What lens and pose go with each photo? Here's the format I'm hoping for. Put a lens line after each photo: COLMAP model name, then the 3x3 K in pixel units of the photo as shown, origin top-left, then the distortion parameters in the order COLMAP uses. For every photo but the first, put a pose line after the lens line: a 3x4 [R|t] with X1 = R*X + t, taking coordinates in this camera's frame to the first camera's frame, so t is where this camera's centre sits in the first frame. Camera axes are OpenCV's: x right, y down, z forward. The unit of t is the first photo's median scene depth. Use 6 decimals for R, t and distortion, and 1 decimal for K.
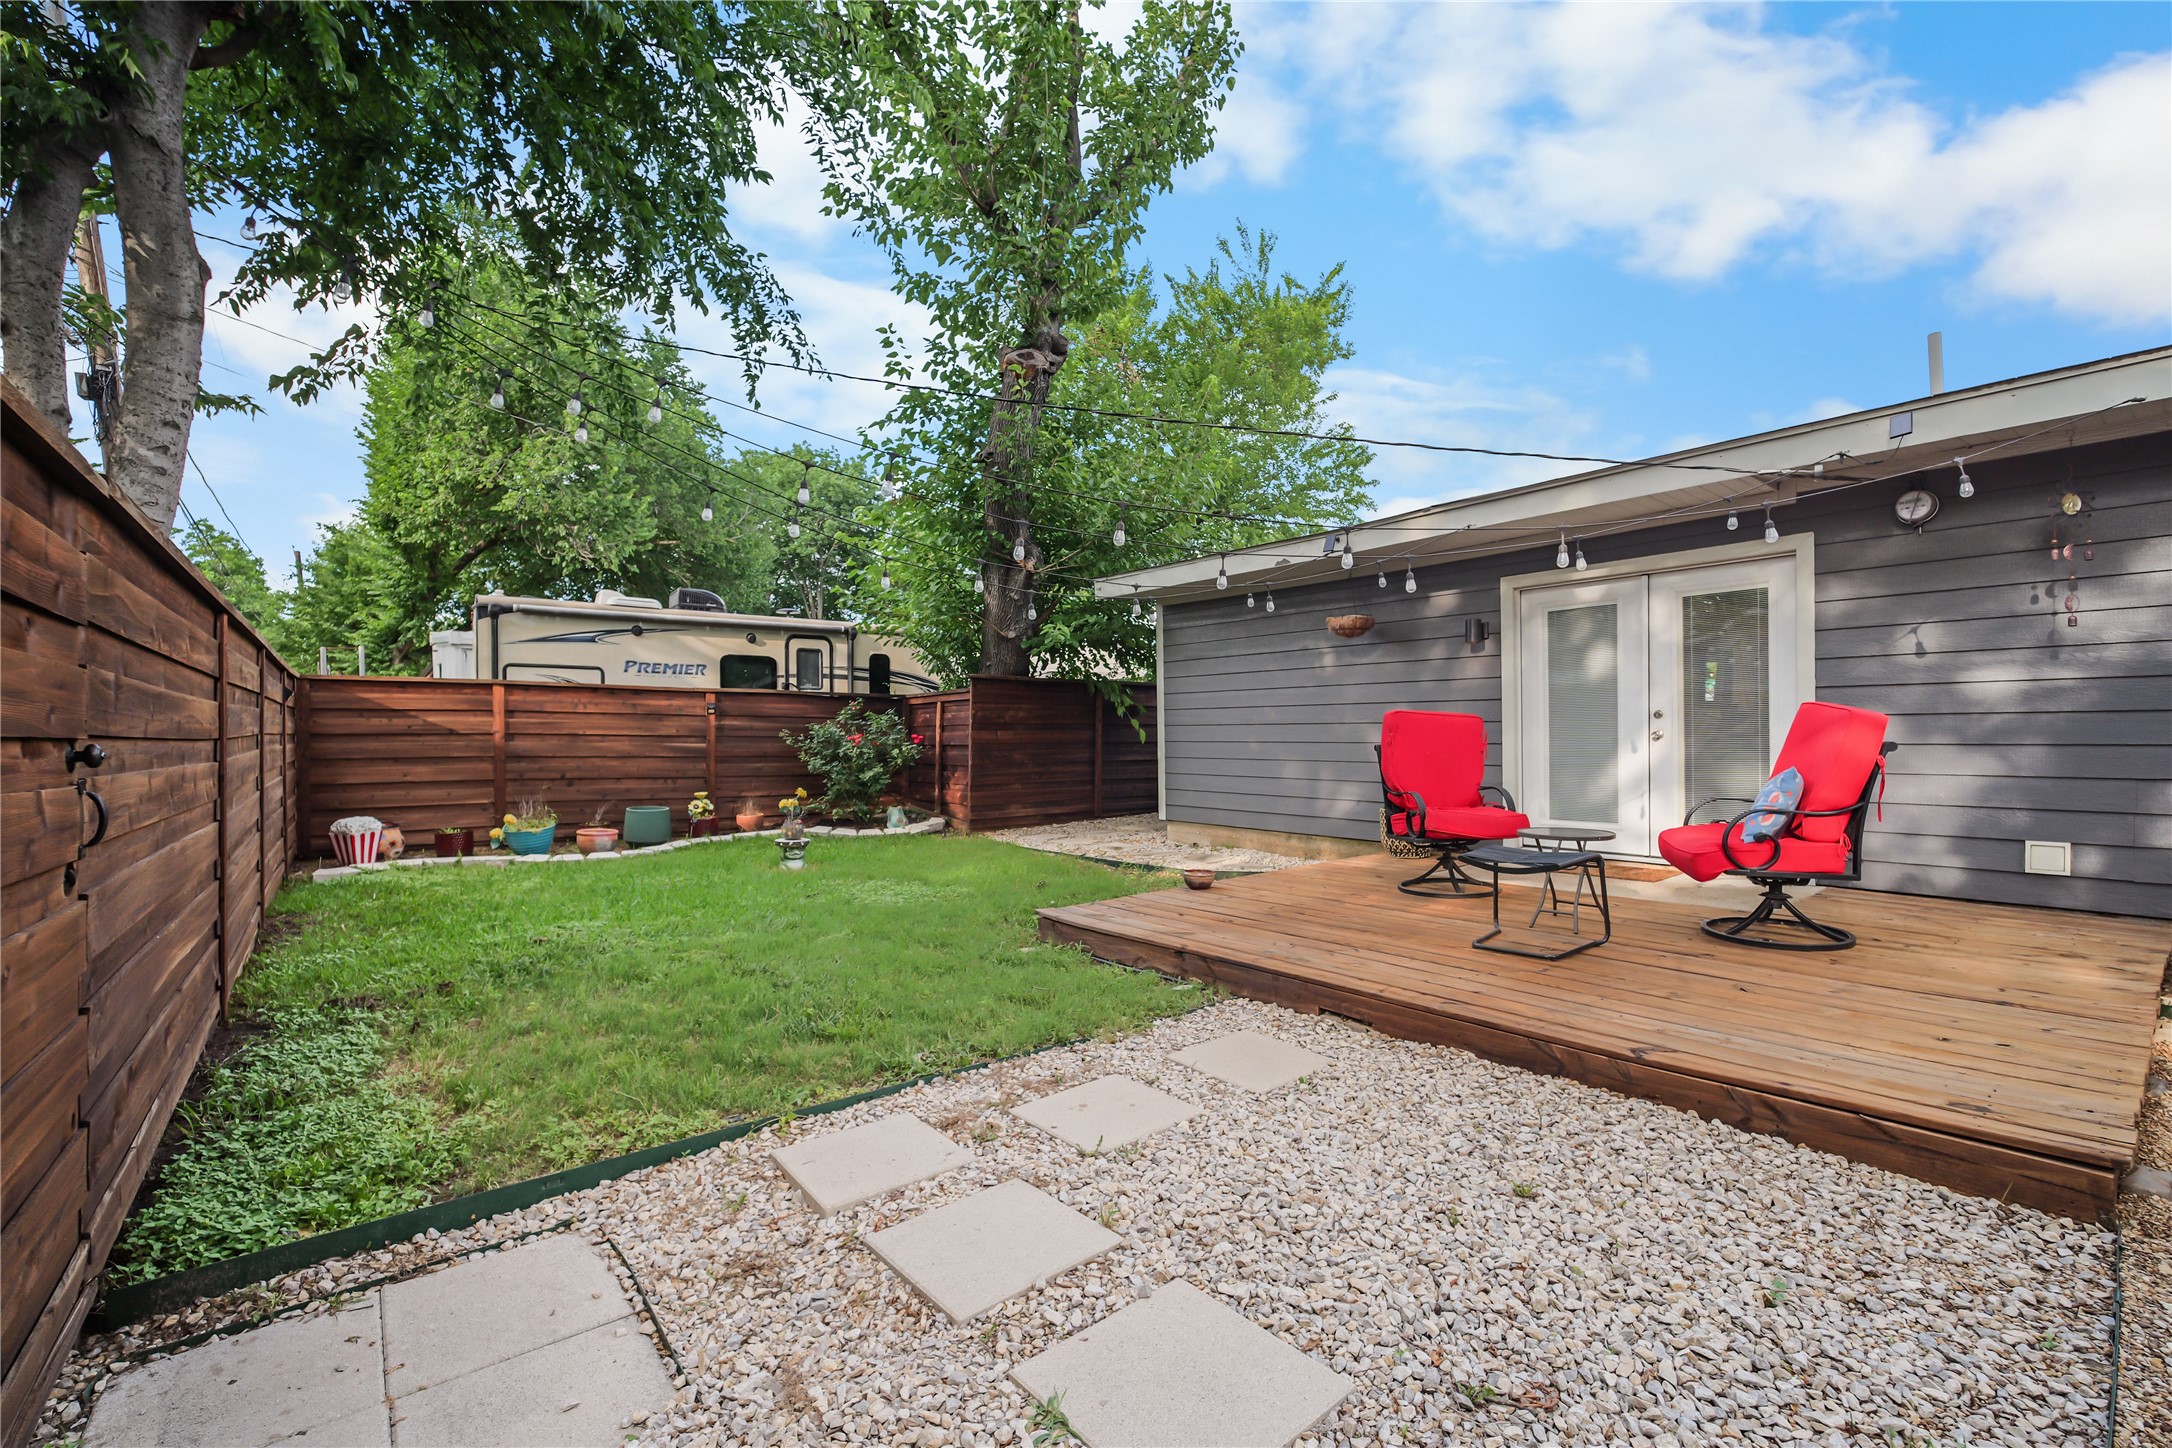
lens RADIAL K [[921.0, 0, 1087.1], [0, 921.0, 731.7], [0, 0, 1]] dist [-0.013574, -0.000231]
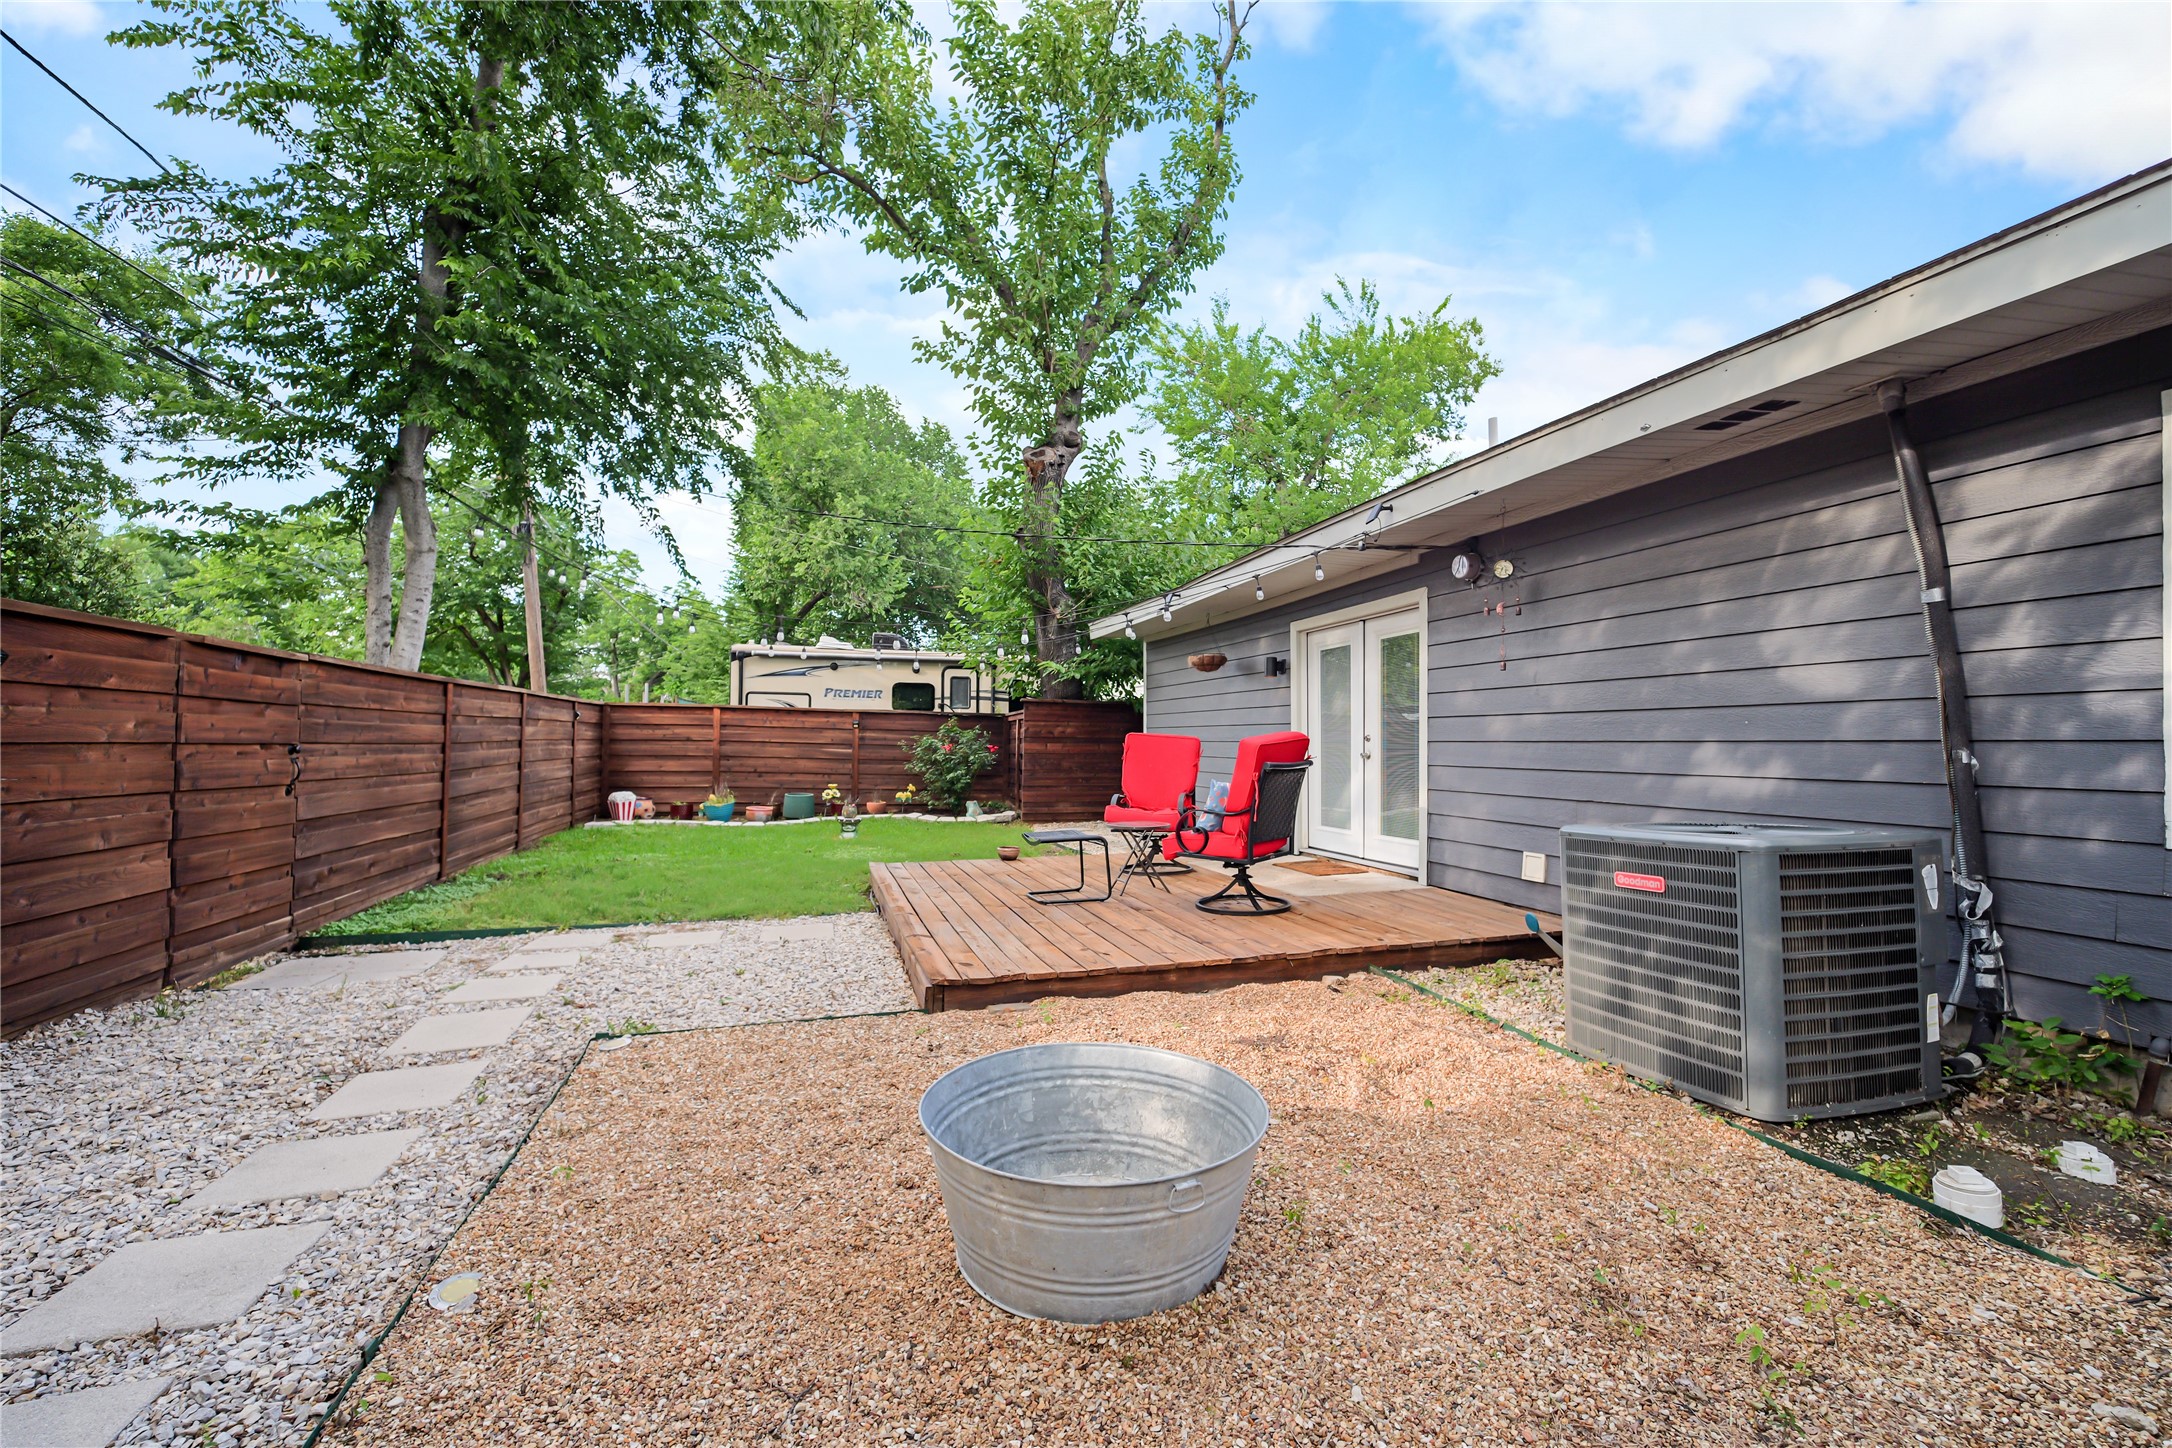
lens RADIAL K [[904.9, 0, 1081.2], [0, 904.9, 718.6], [0, 0, 1]] dist [-0.016409, -0.000073]
pose [[0.927735, 0.003298, -0.373226, 0.412751], [-0.012721, 0.999659, -0.022788, -0.007017], [0.373024, 0.025889, 0.927461, -0.131471]]
